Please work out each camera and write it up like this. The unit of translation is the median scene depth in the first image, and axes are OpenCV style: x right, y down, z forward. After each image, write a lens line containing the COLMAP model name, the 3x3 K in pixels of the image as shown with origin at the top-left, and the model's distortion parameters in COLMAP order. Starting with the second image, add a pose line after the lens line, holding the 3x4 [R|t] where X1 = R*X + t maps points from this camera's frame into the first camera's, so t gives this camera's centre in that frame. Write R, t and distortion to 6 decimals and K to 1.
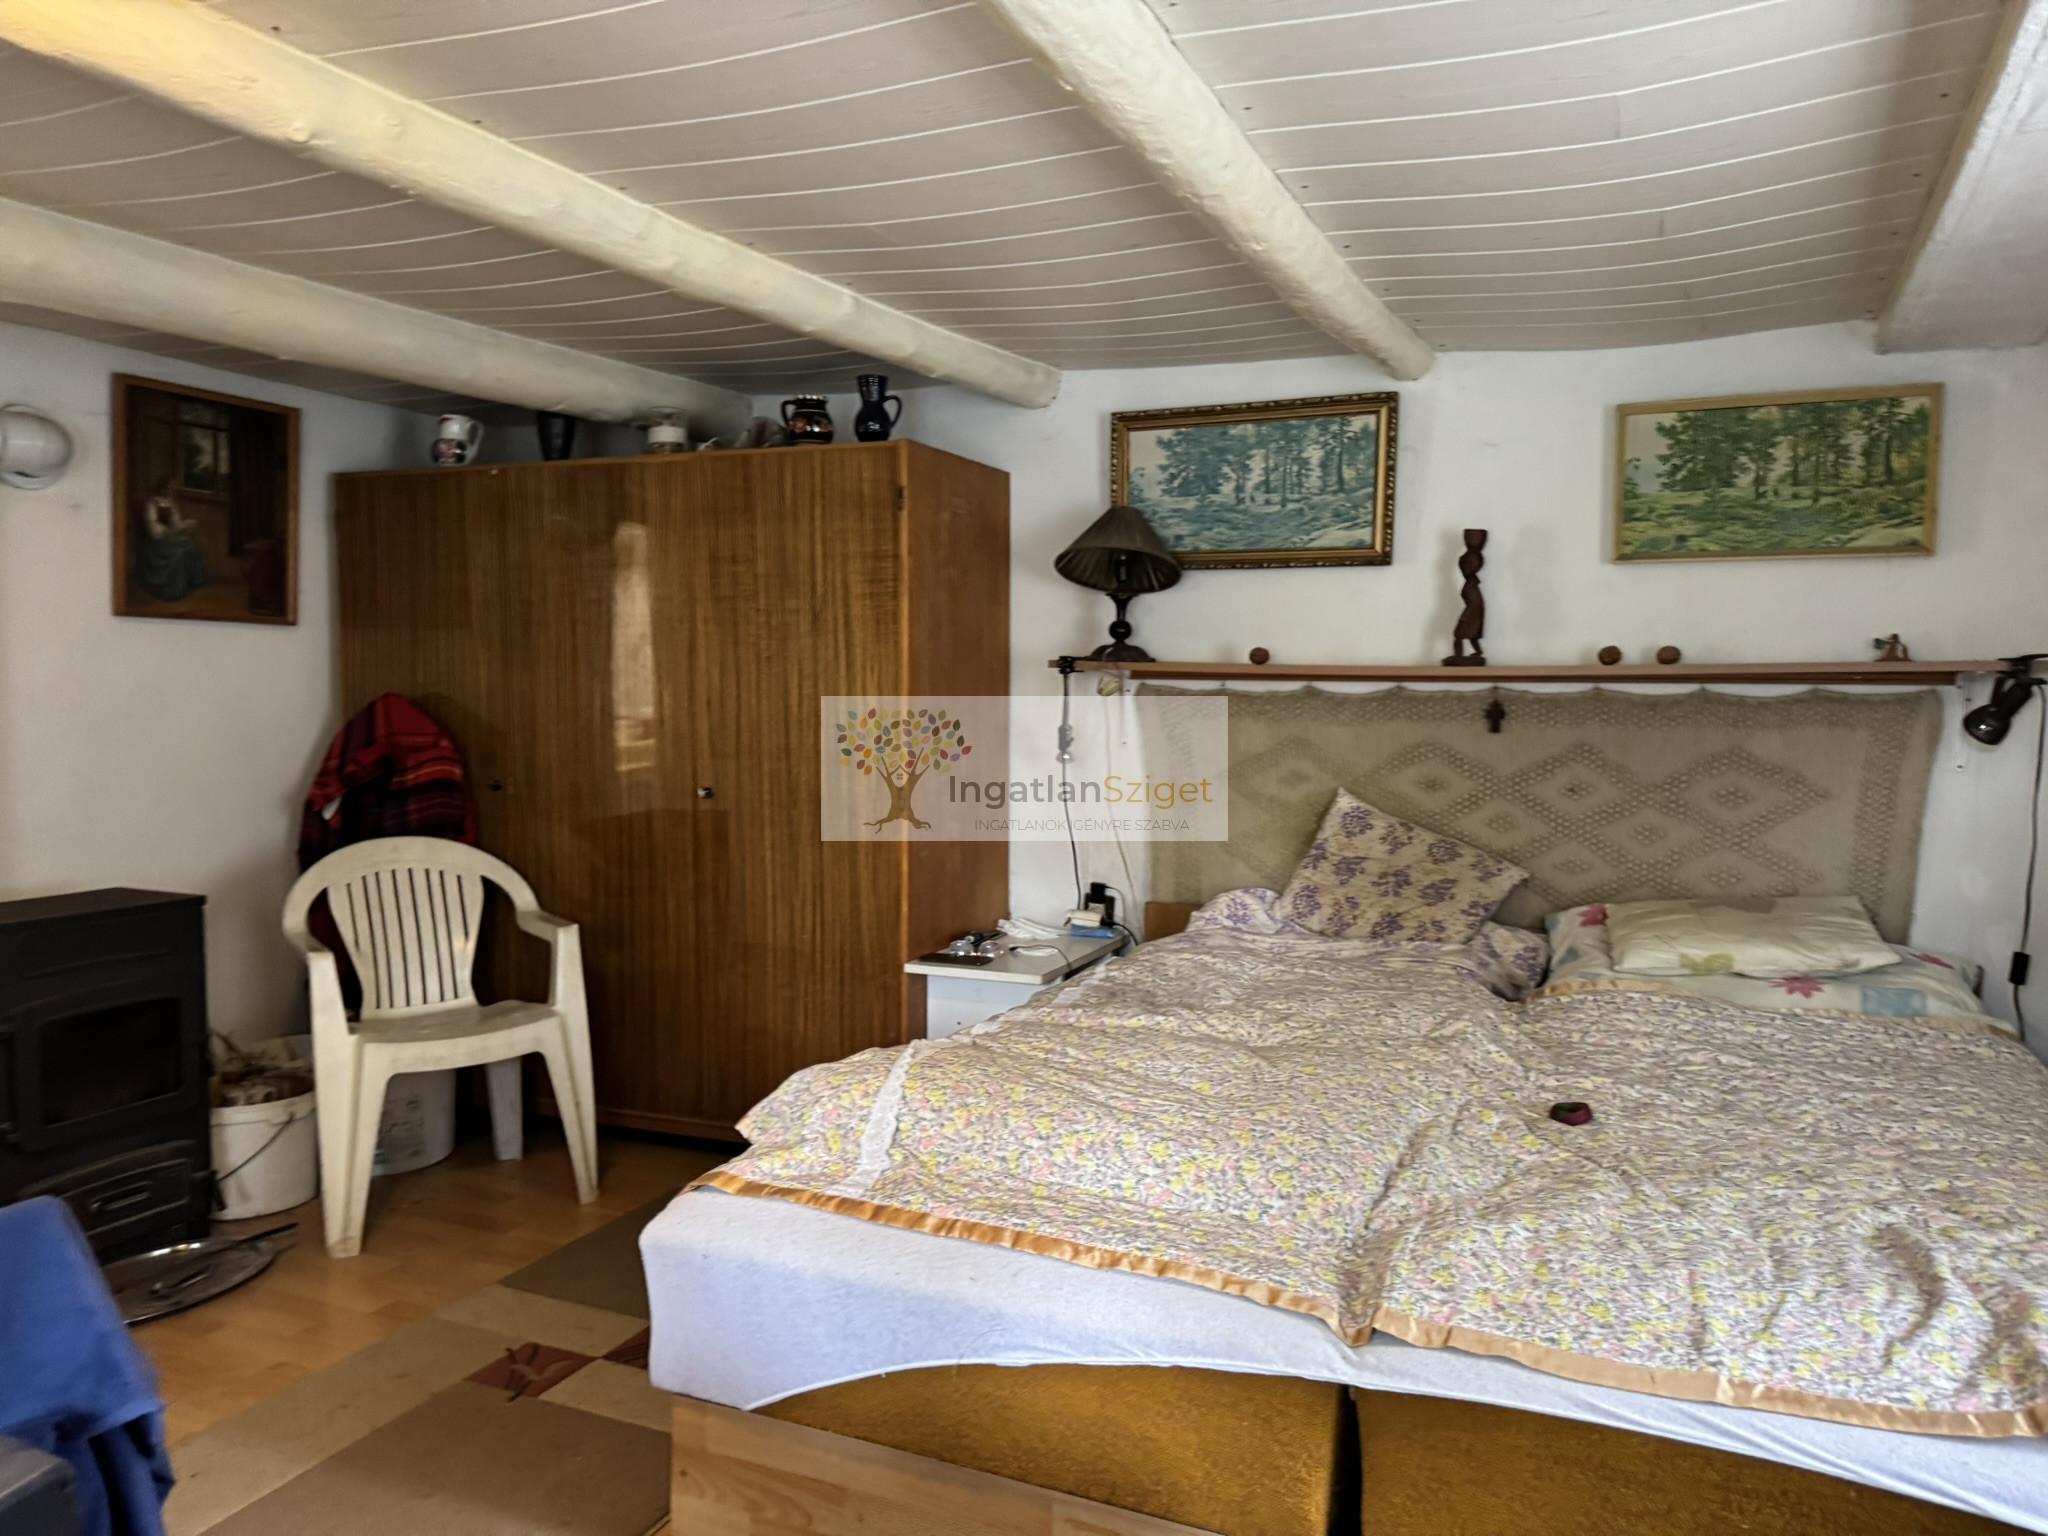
lens RADIAL K [[1387.9, 0, 1017.9], [0, 1387.9, 780.8], [0, 0, 1]] dist [0.073947, -0.098795]
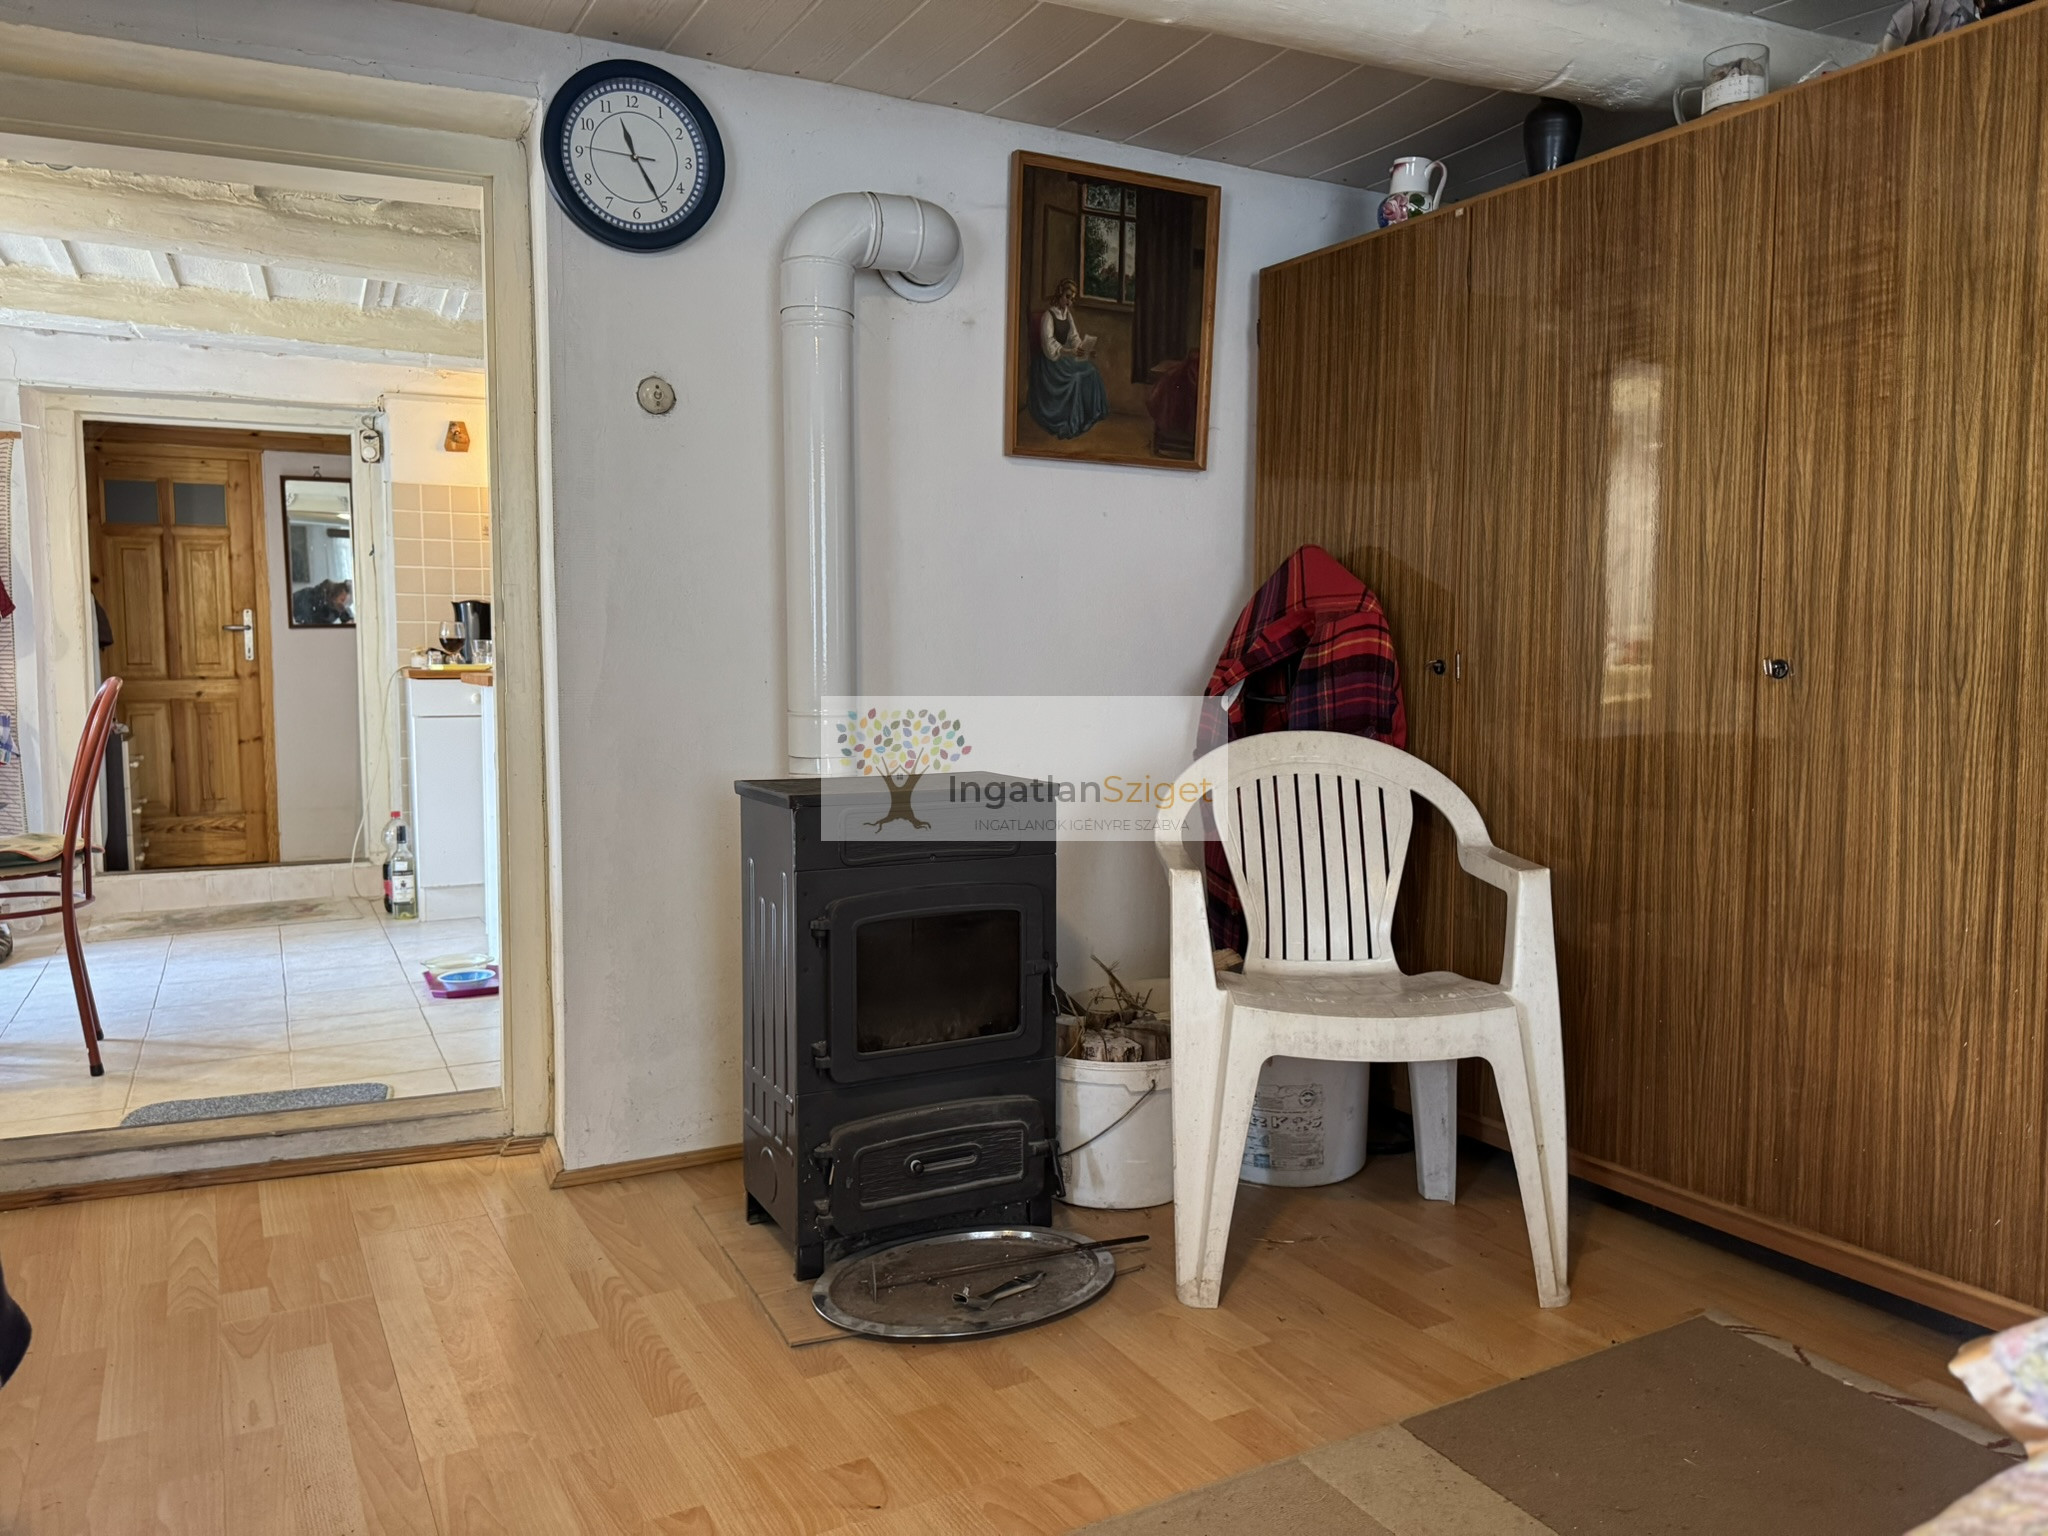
lens RADIAL K [[1449.0, 0, 1012.6], [0, 1449.0, 769.5], [0, 0, 1]] dist [0.082548, -0.117564]
pose [[0.796658, 0.042991, -0.602900, -0.105207], [-0.036400, 0.999069, 0.023143, 0.049624], [0.603334, 0.003509, 0.797481, 0.305611]]
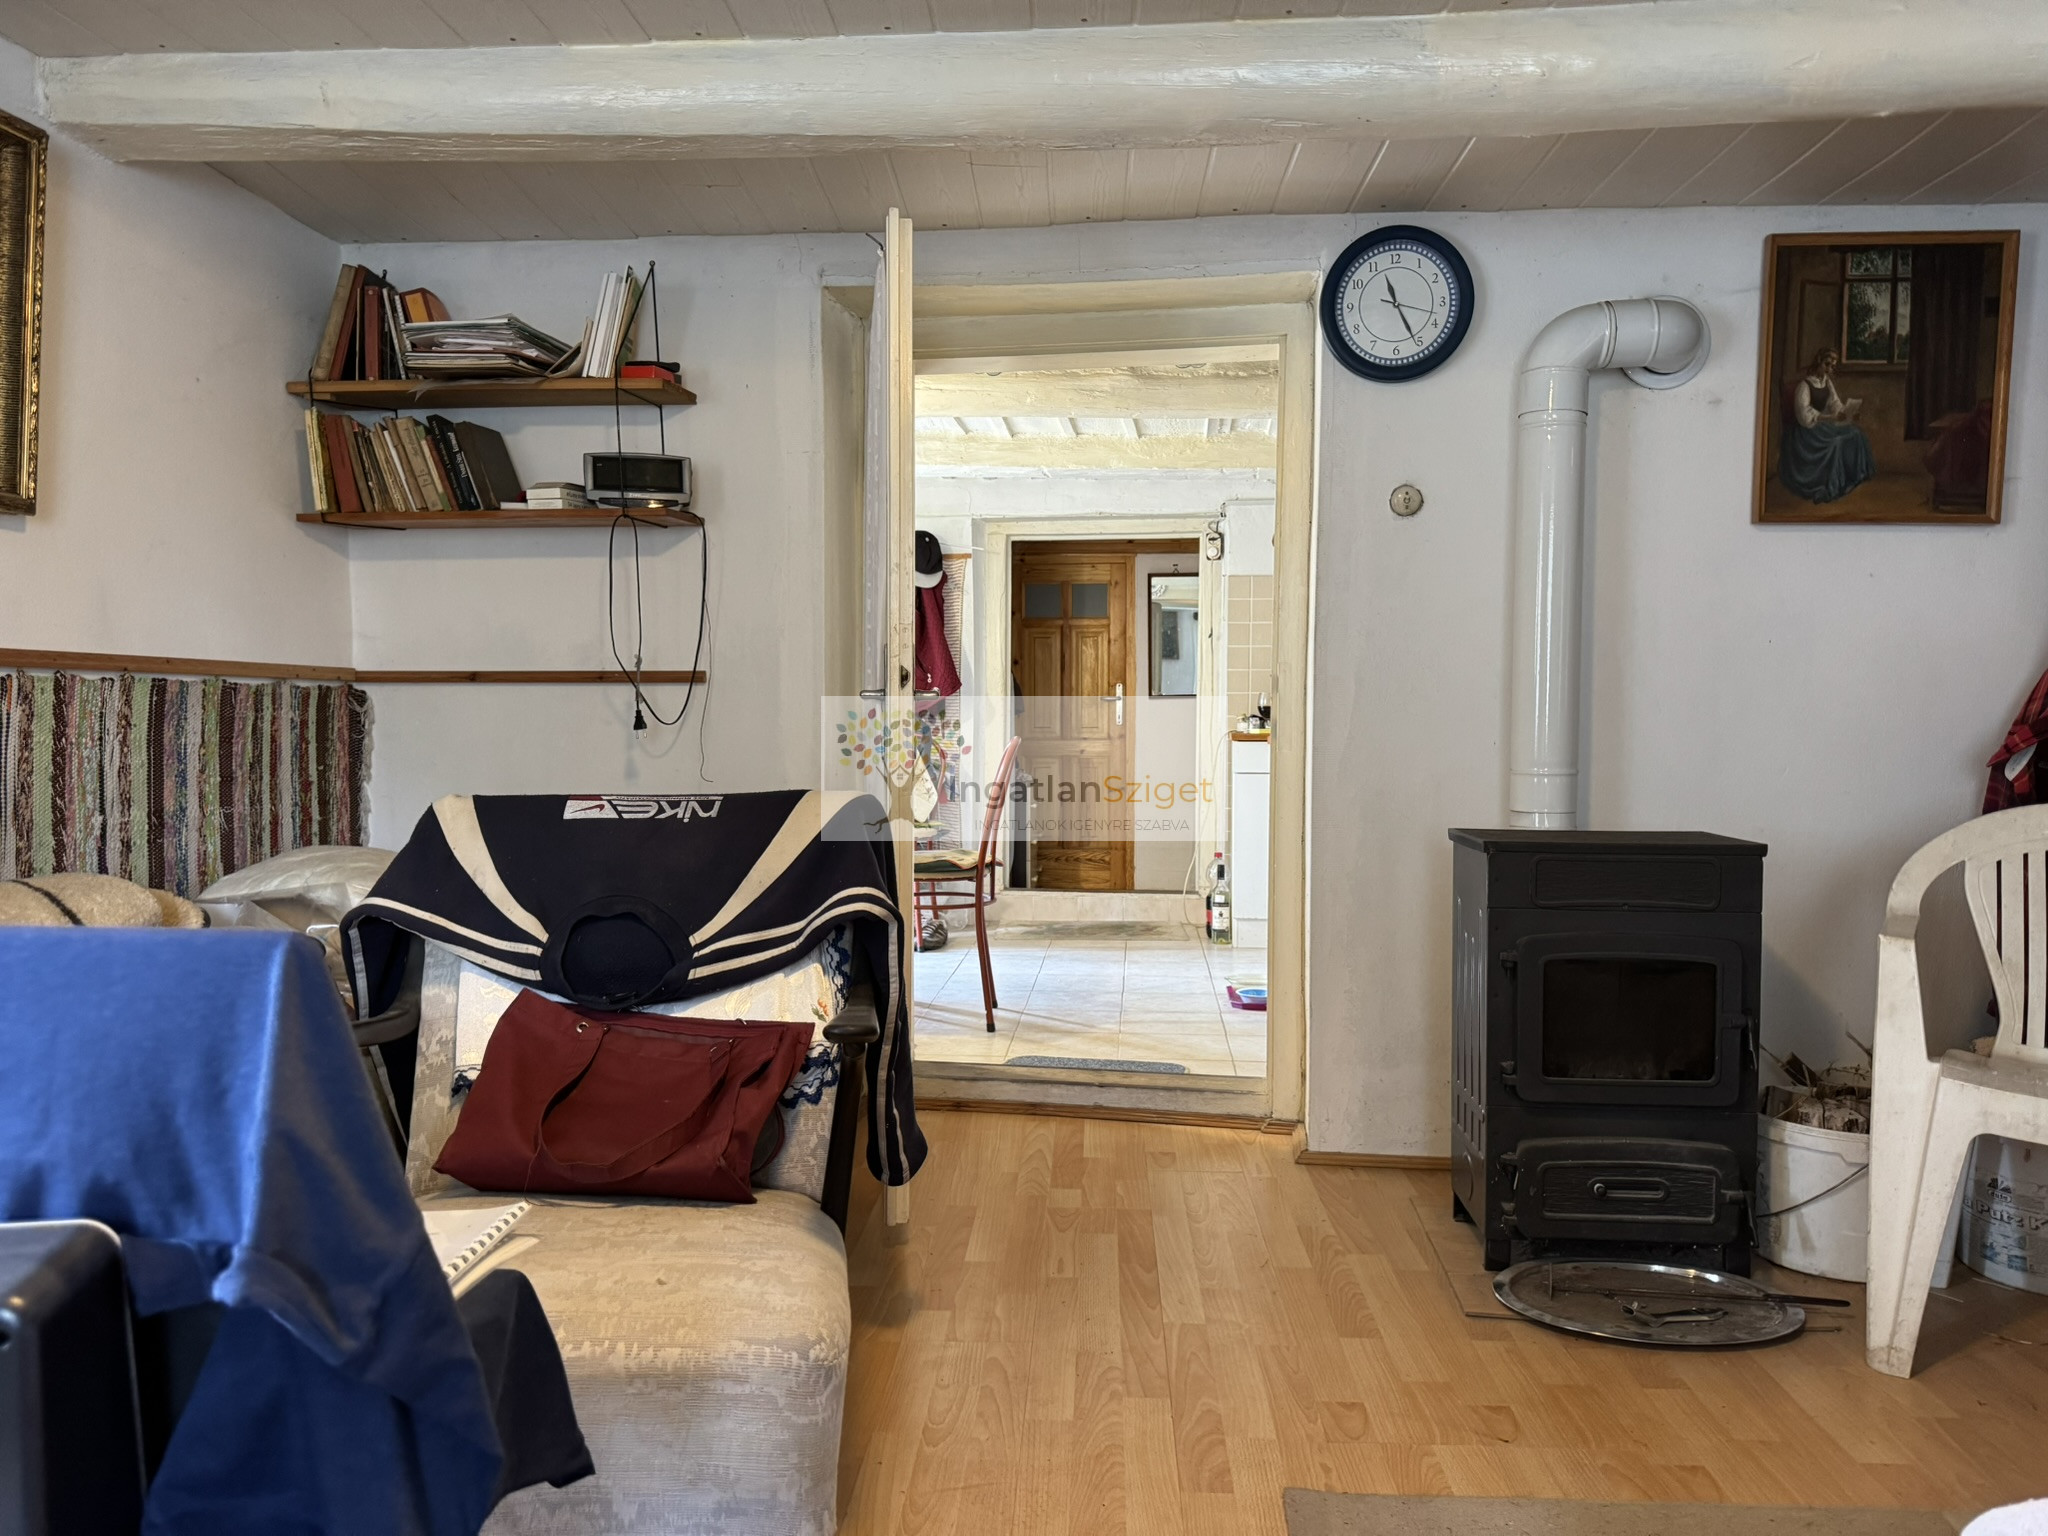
lens RADIAL K [[1387.9, 0, 1017.9], [0, 1387.9, 780.8], [0, 0, 1]] dist [0.073947, -0.098795]
pose [[0.356087, 0.038262, -0.933669, 0.004486], [-0.063996, 0.997814, 0.016483, 0.052121], [0.932259, 0.053882, 0.357758, 0.280449]]
